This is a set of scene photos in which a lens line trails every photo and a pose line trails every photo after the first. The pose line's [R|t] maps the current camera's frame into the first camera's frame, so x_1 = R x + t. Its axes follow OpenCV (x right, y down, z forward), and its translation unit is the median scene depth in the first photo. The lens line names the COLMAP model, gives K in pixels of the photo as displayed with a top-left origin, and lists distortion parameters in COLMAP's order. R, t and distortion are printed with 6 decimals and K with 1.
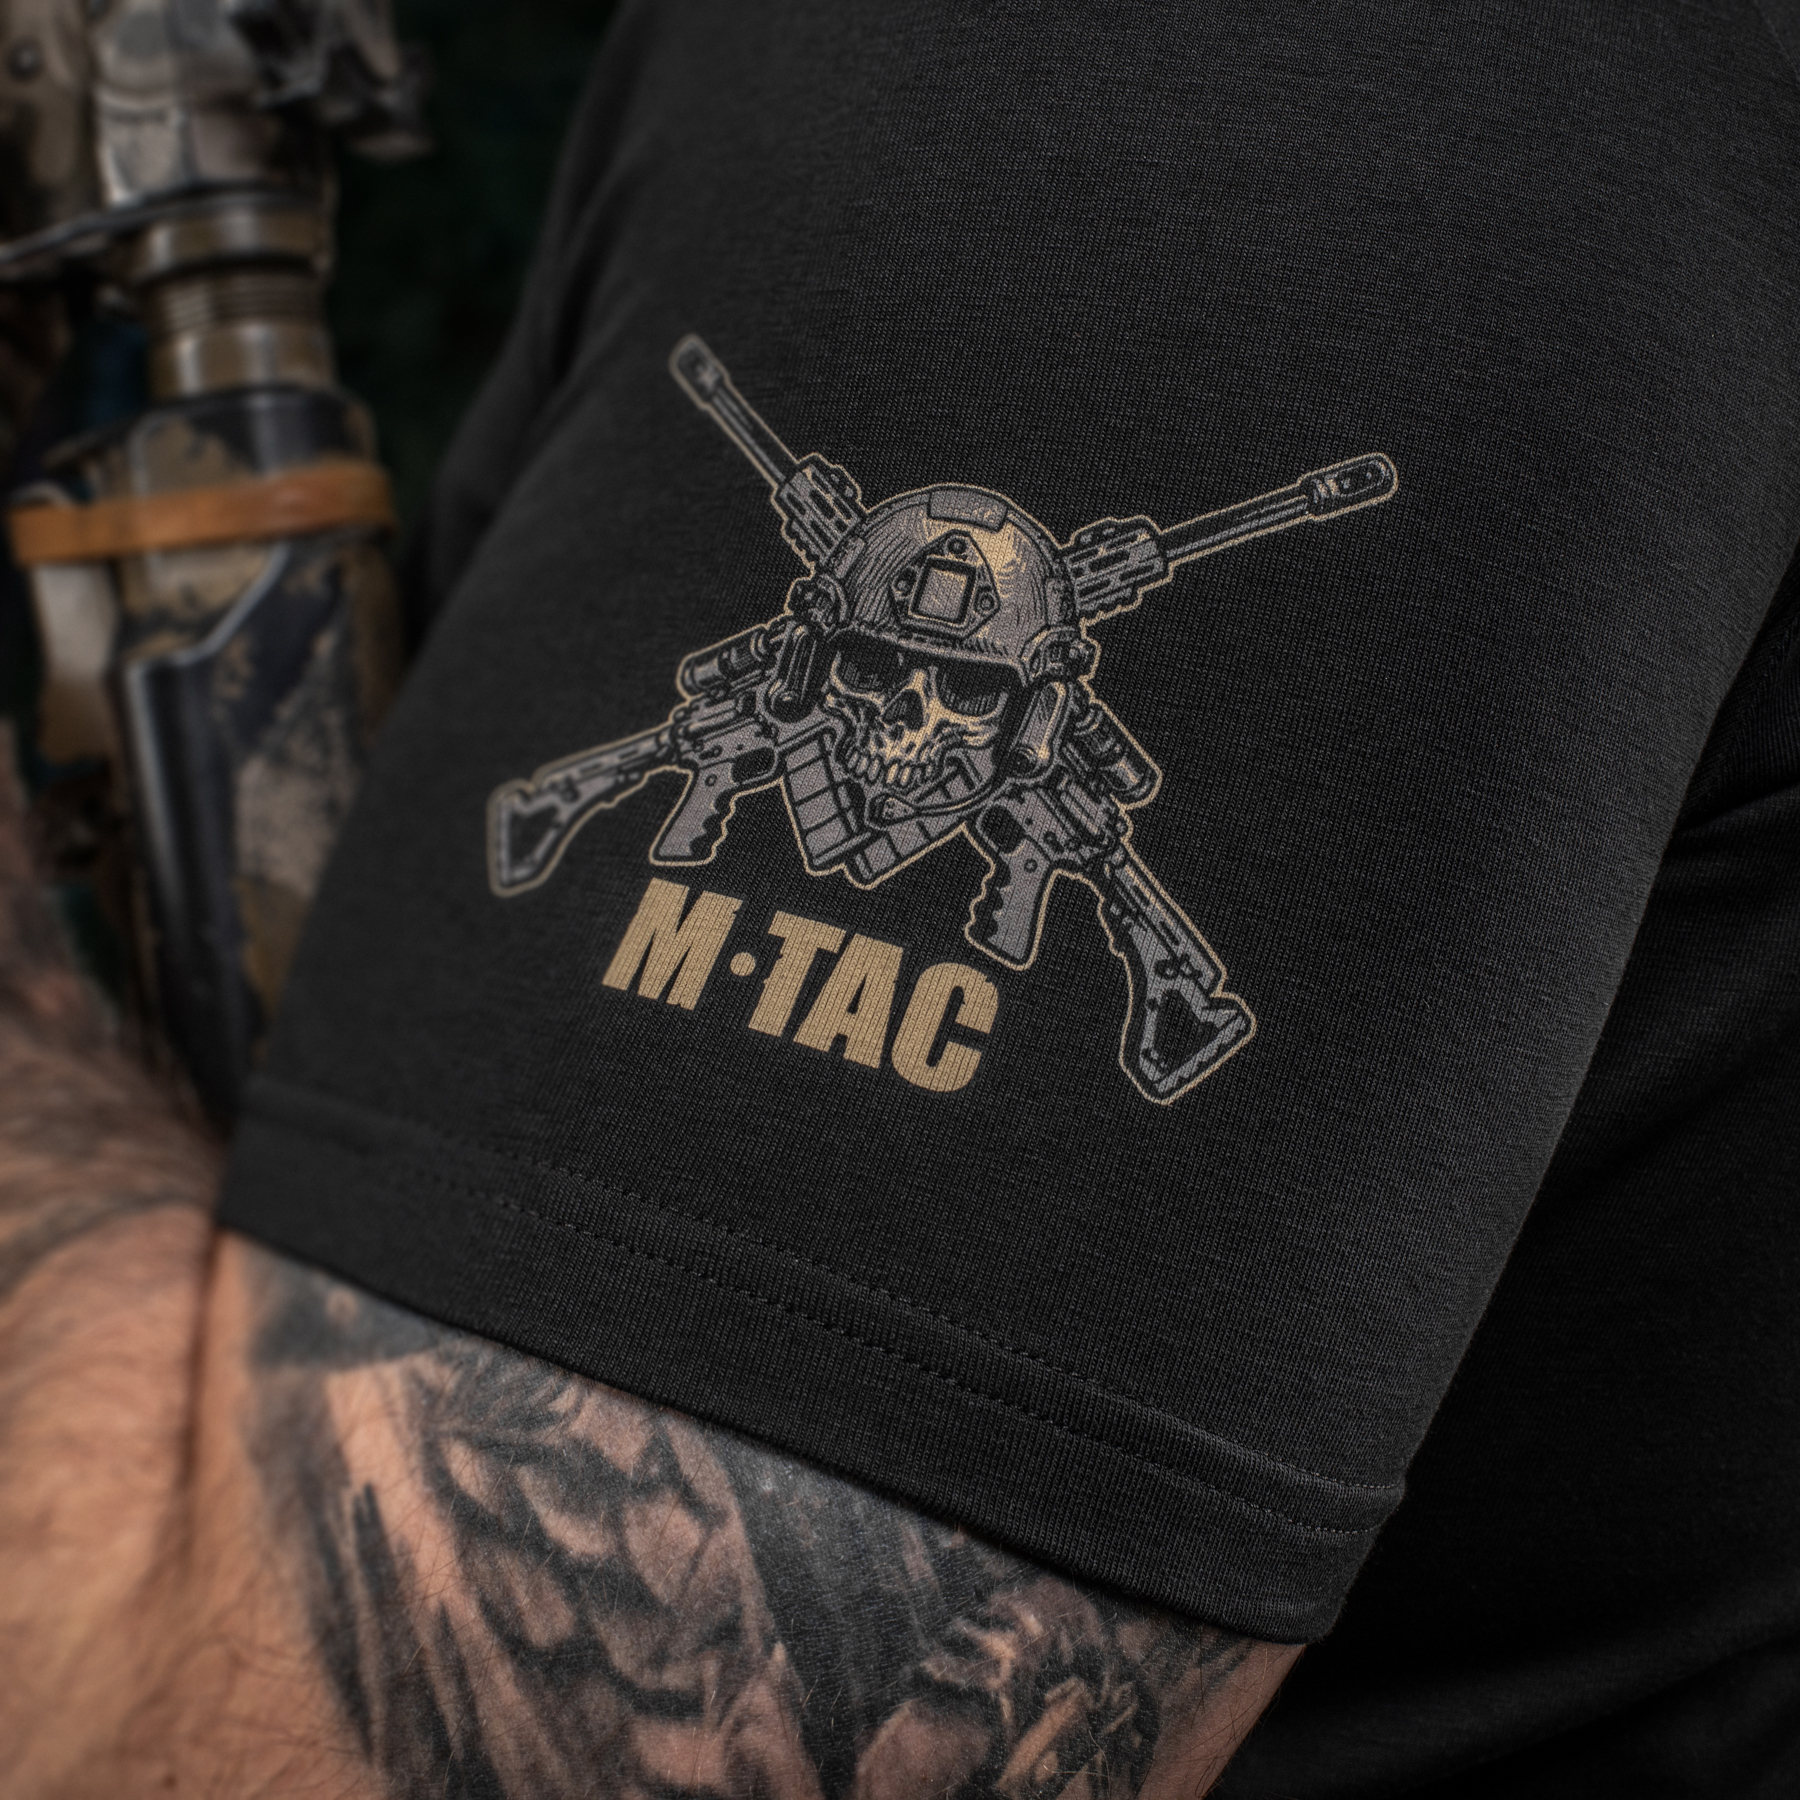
lens RADIAL K [[3058.8, 0, 899.5], [0, 3058.8, 796.3], [0, 0, 1]] dist [-0.064020, -0.175920]
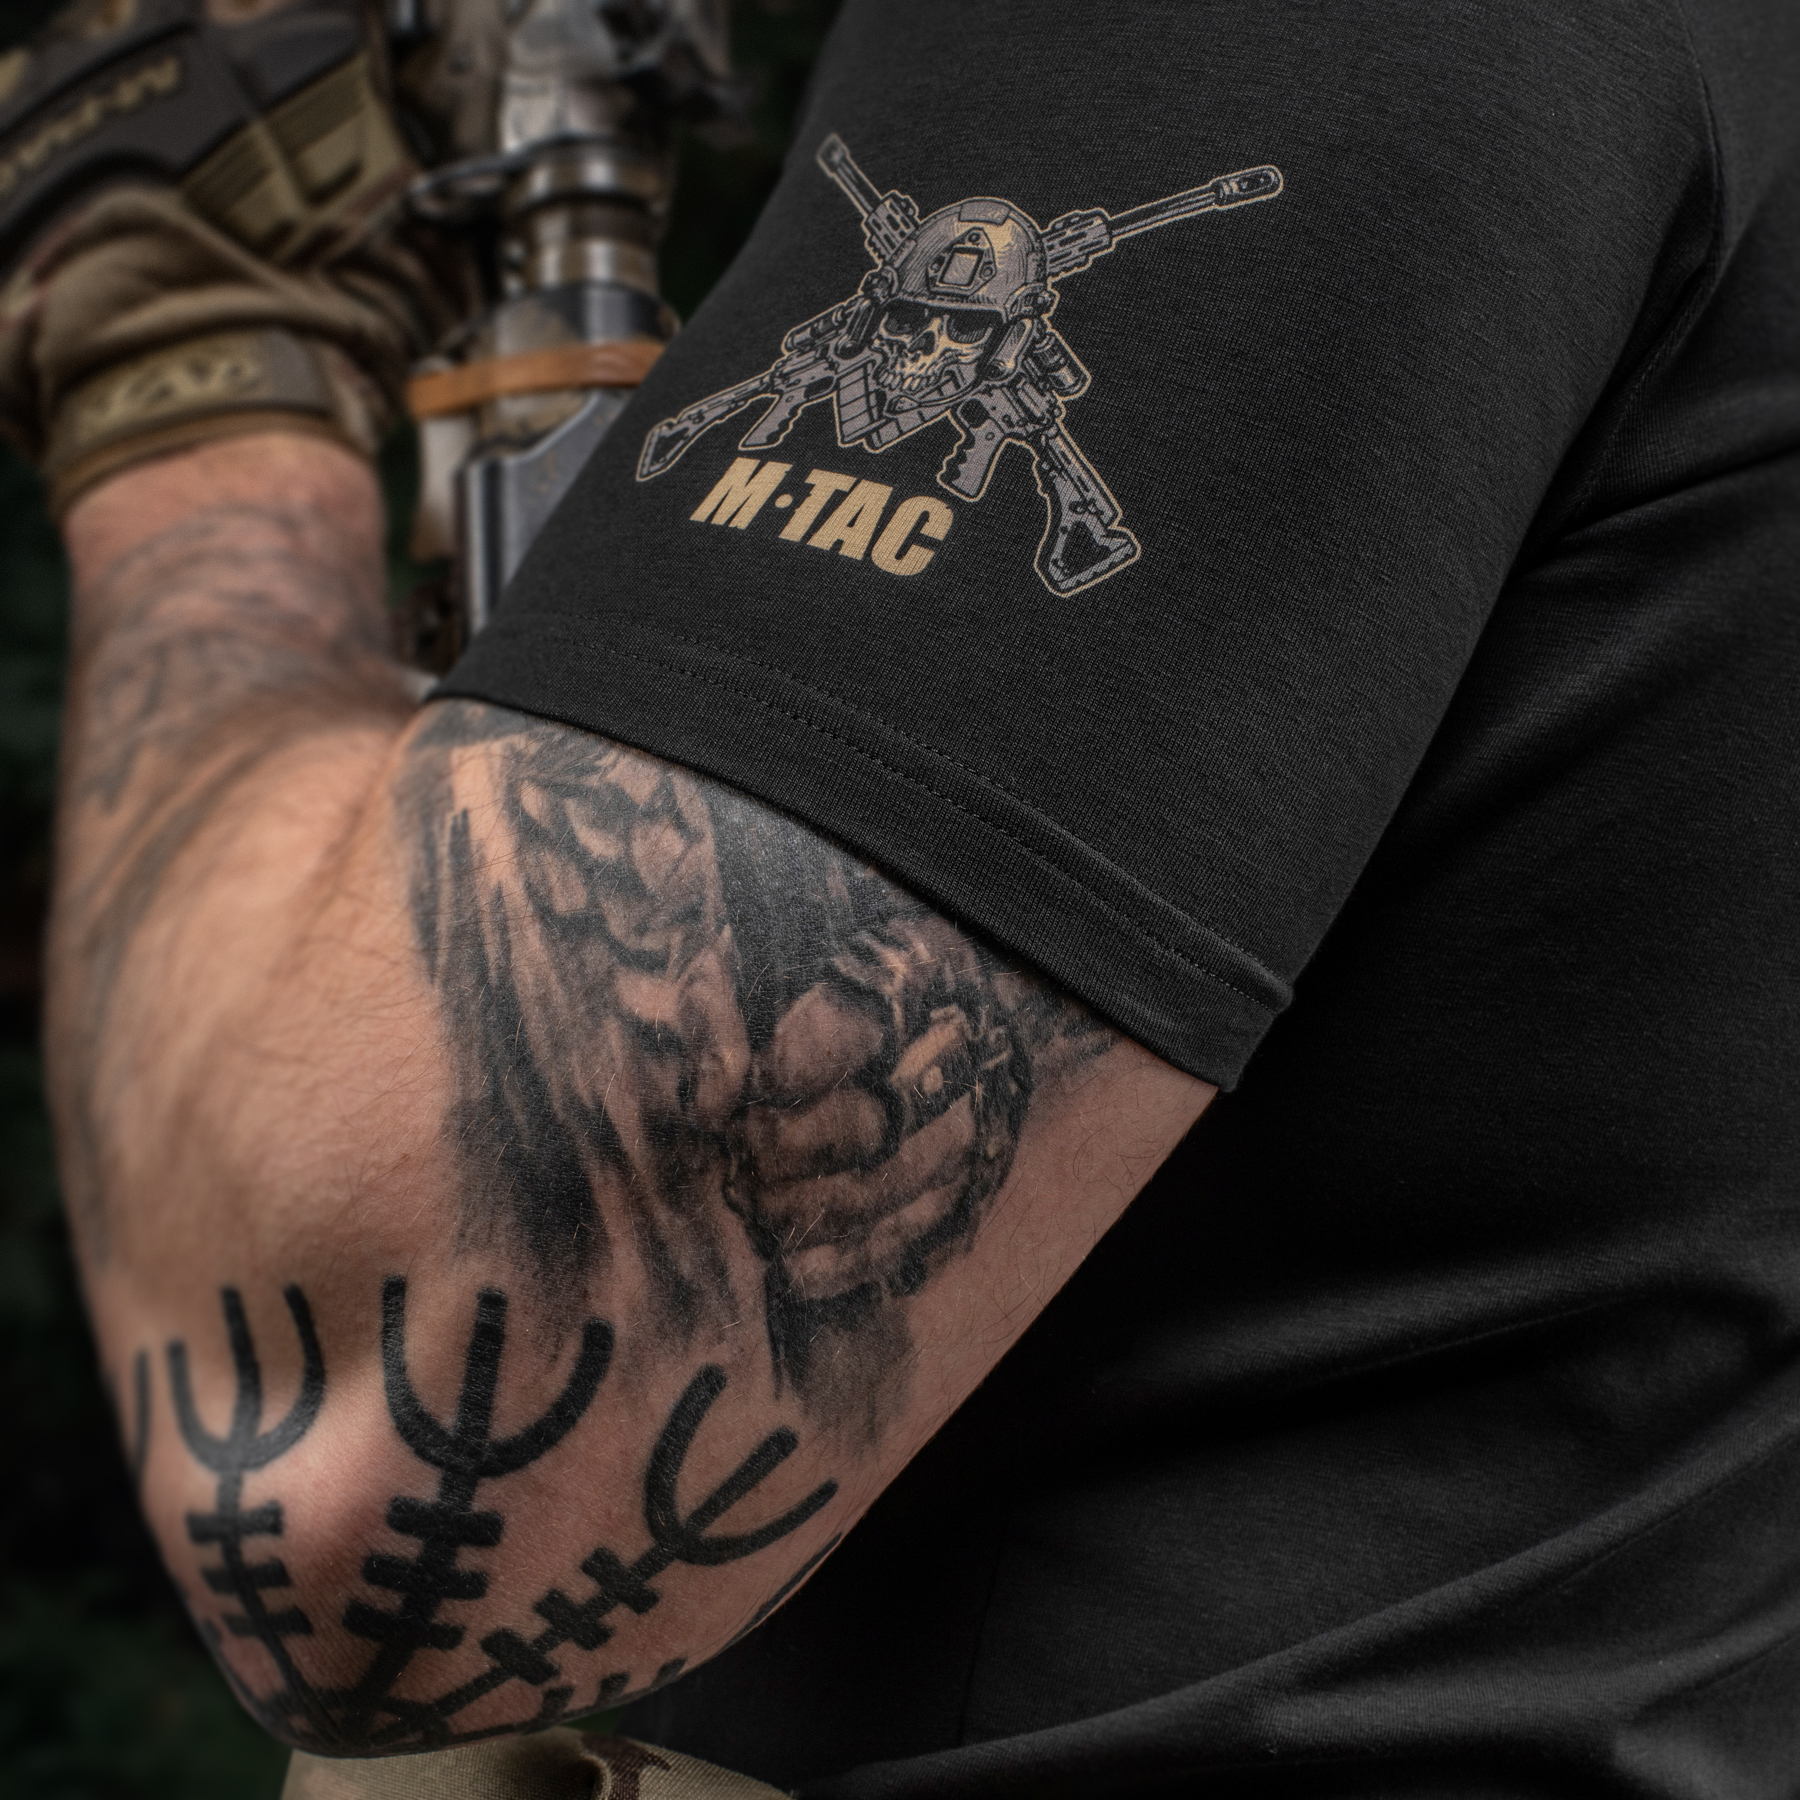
lens RADIAL K [[3058.8, 0, 899.5], [0, 3058.8, 796.3], [0, 0, 1]] dist [-0.064020, -0.175920]
pose [[0.974222, 0.058068, -0.217991, 0.312283], [-0.097164, 0.980089, -0.173162, 0.423598], [0.203595, 0.189879, 0.960466, -0.302115]]
